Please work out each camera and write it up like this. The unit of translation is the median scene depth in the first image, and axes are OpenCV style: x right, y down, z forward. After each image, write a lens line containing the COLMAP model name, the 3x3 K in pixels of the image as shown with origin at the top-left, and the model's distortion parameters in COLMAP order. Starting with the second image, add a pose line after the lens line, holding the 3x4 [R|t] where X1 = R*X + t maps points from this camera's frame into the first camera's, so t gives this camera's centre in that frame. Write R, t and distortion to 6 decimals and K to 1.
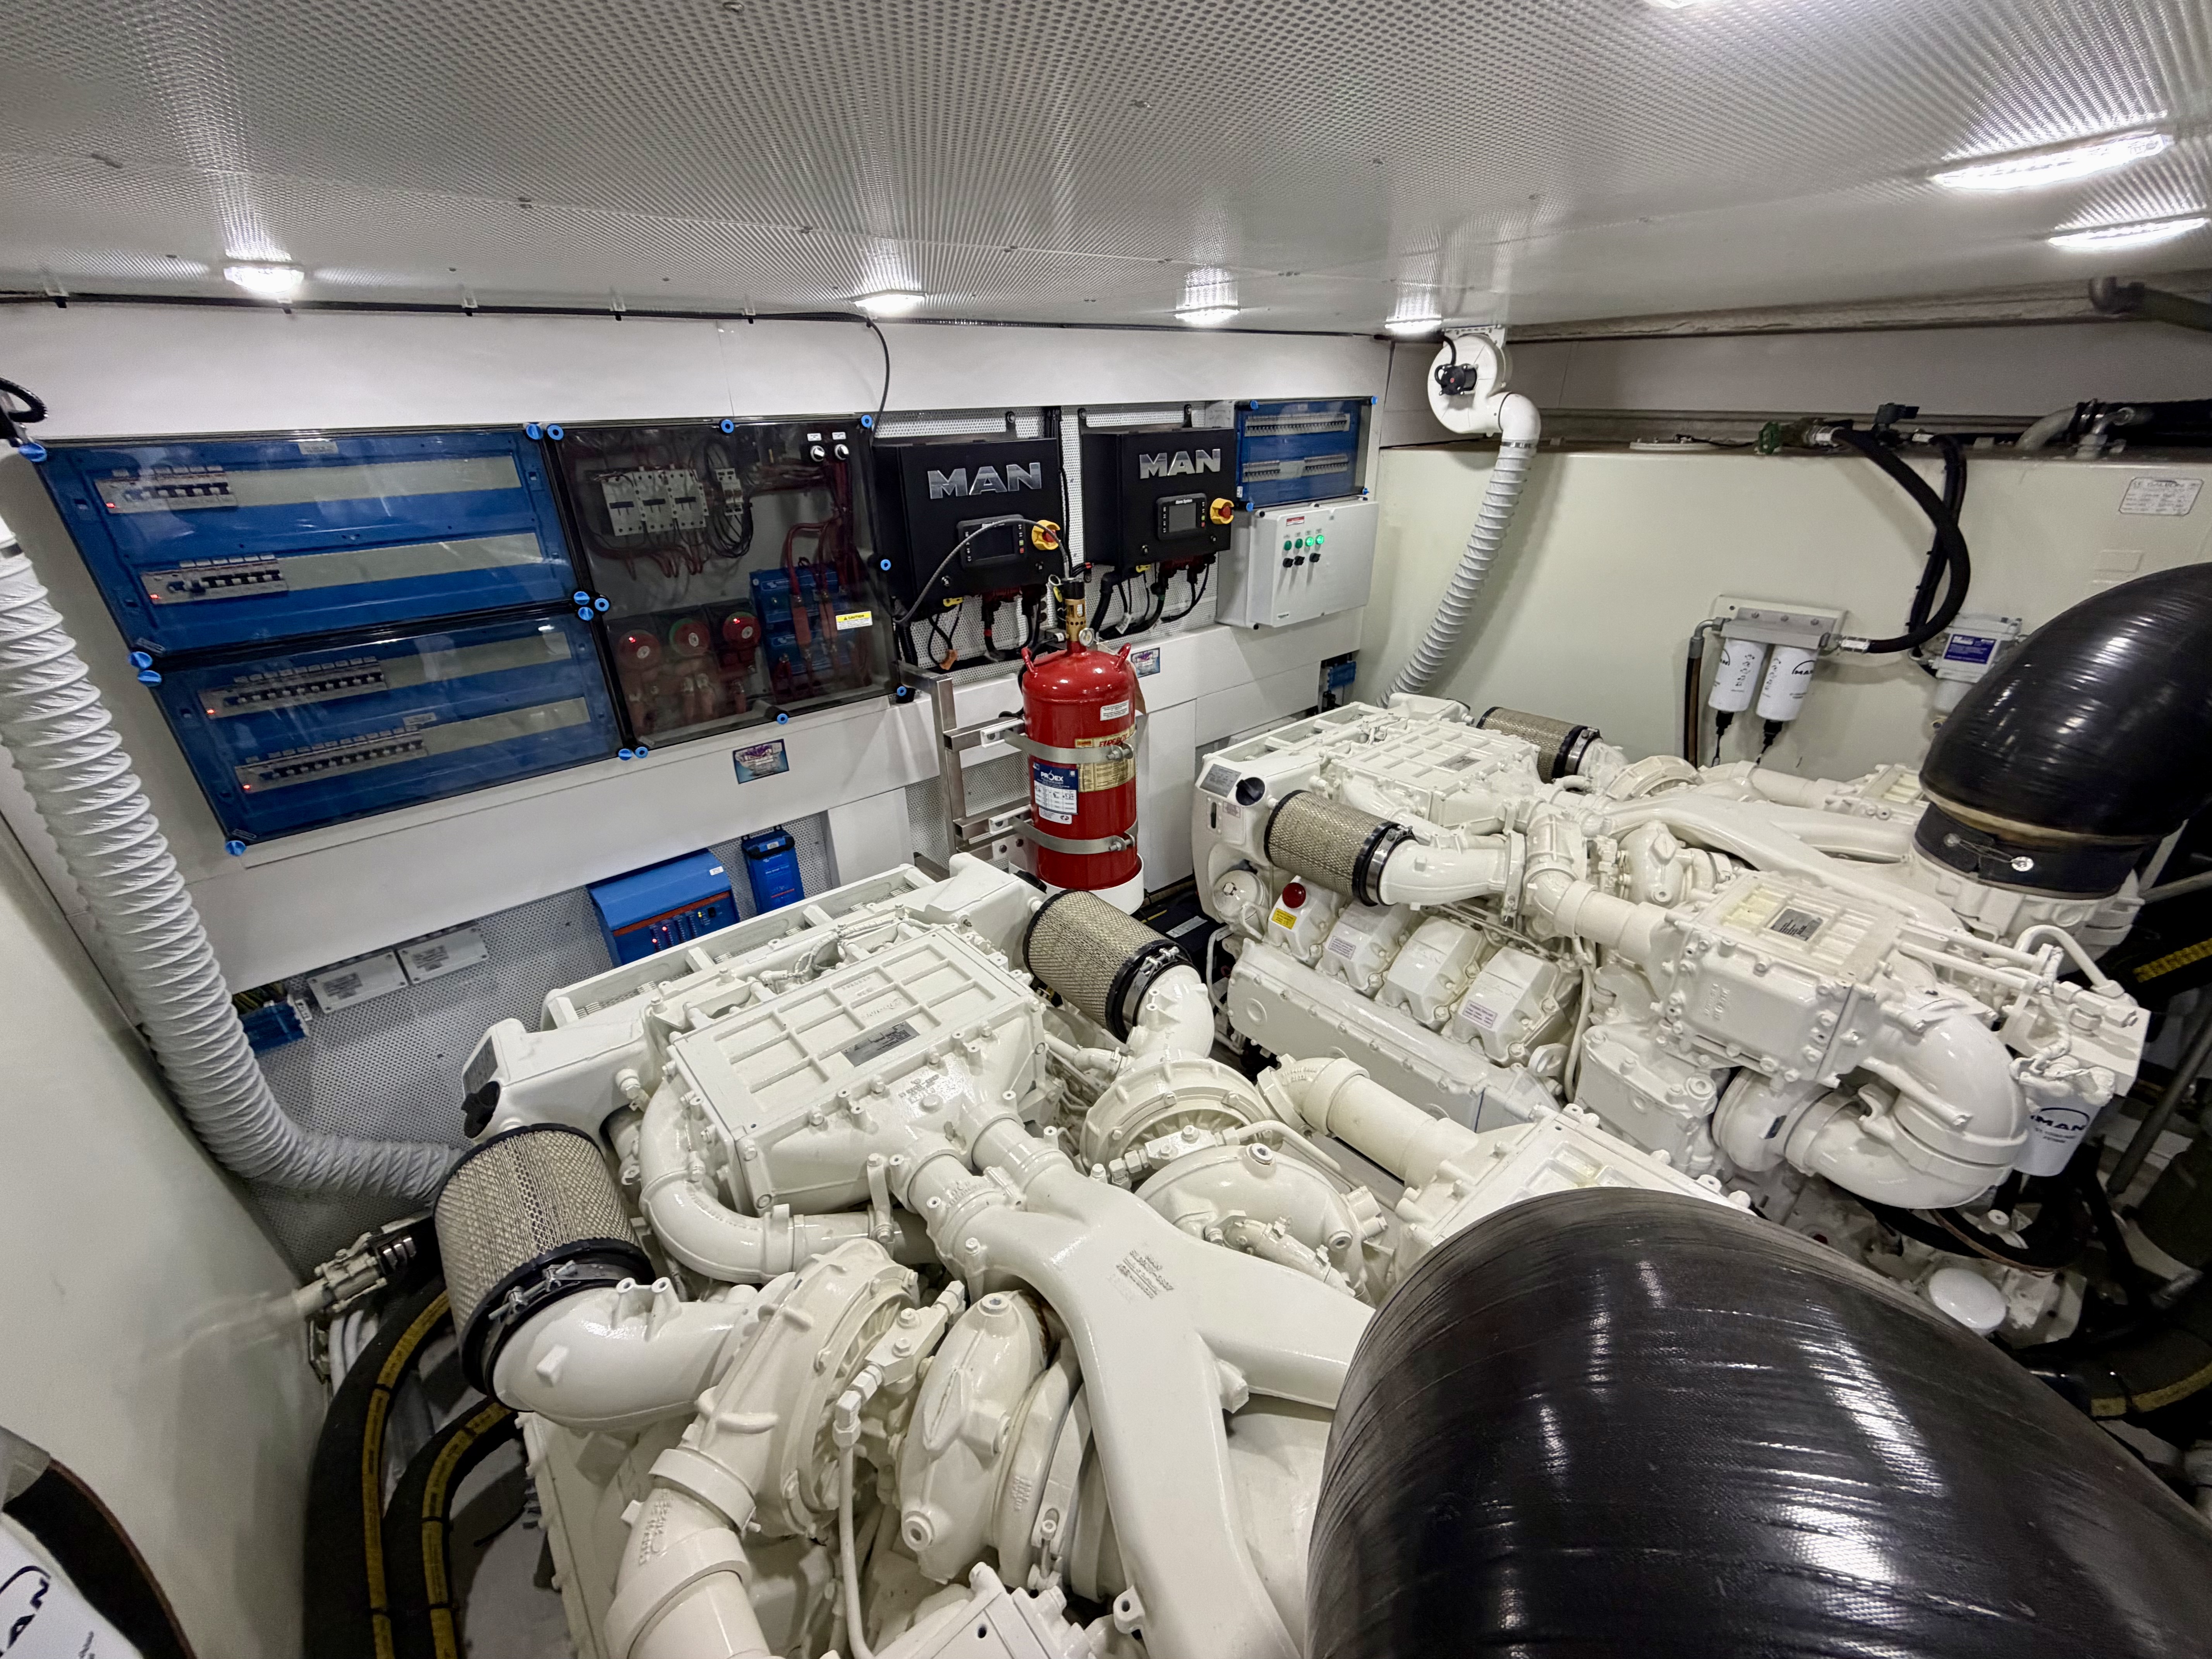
lens RADIAL K [[882.0, 0, 1099.2], [0, 882.0, 829.2], [0, 0, 1]] dist [-0.000593, 0.000205]
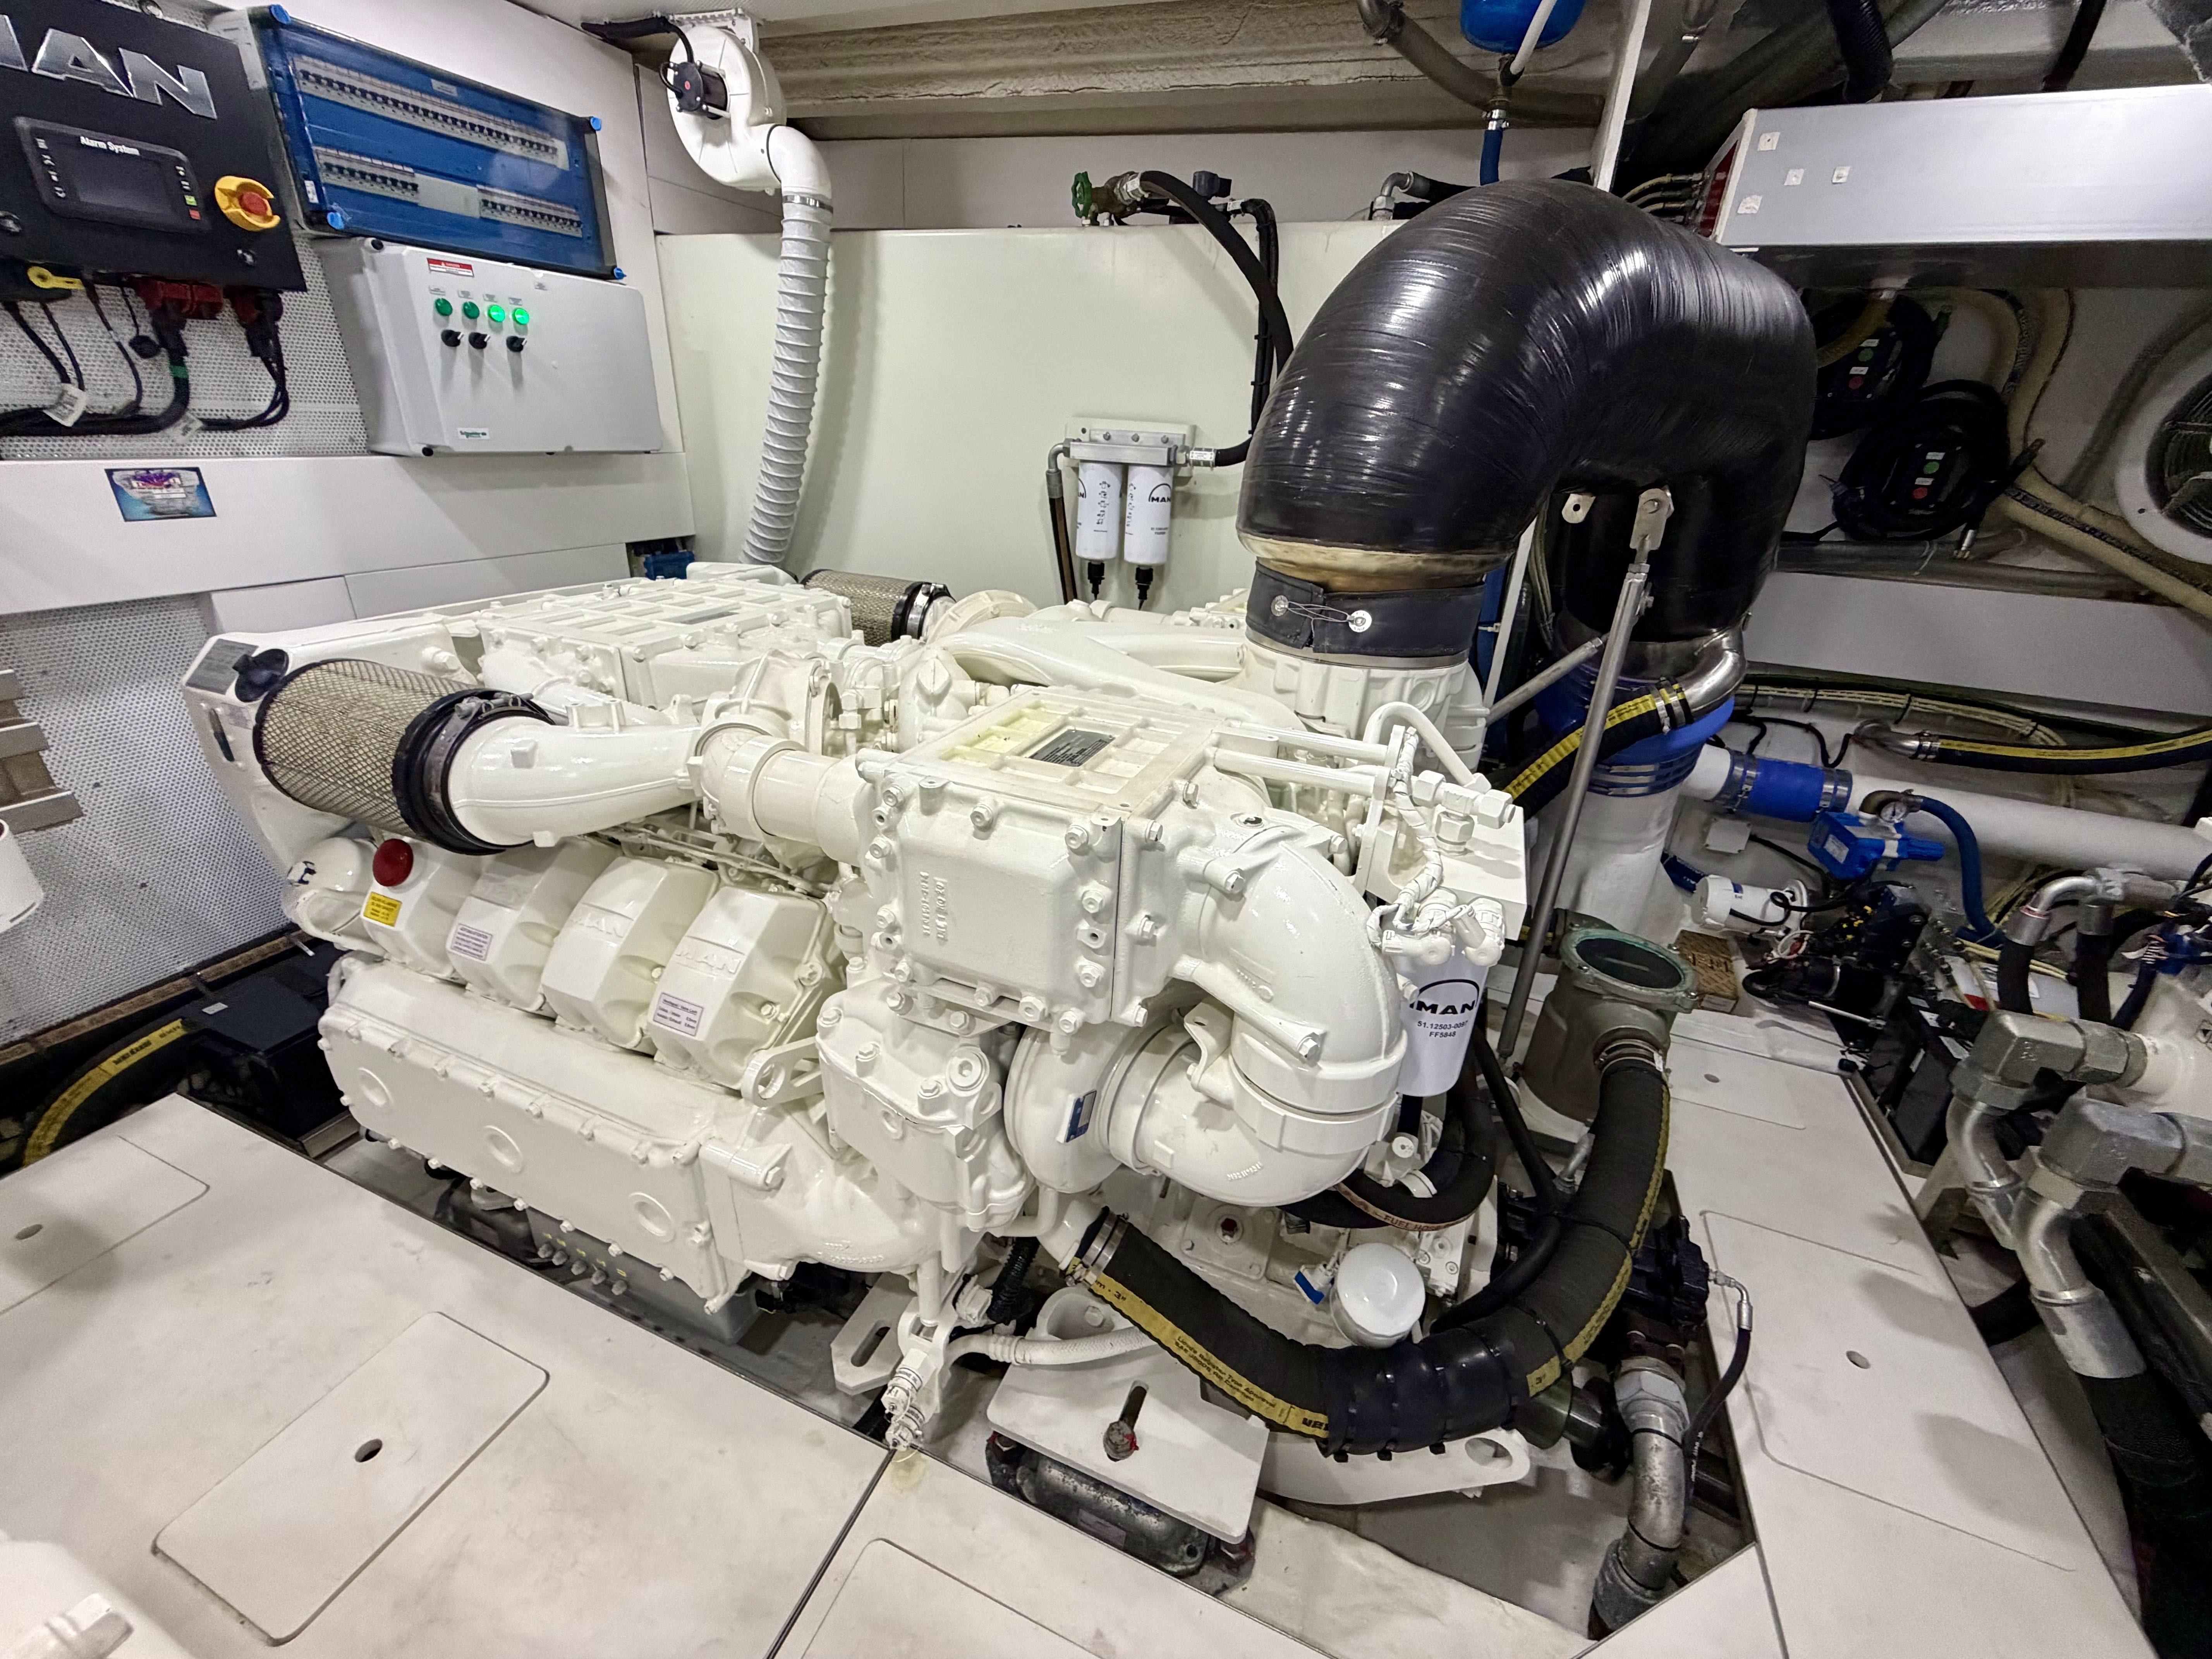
lens RADIAL K [[882.0, 0, 1099.2], [0, 882.0, 829.2], [0, 0, 1]] dist [-0.000593, 0.000205]
pose [[0.885459, -0.129492, 0.446311, 0.531315], [0.131749, 0.990939, 0.026126, 0.142109], [-0.445650, 0.035667, 0.894496, 0.476762]]
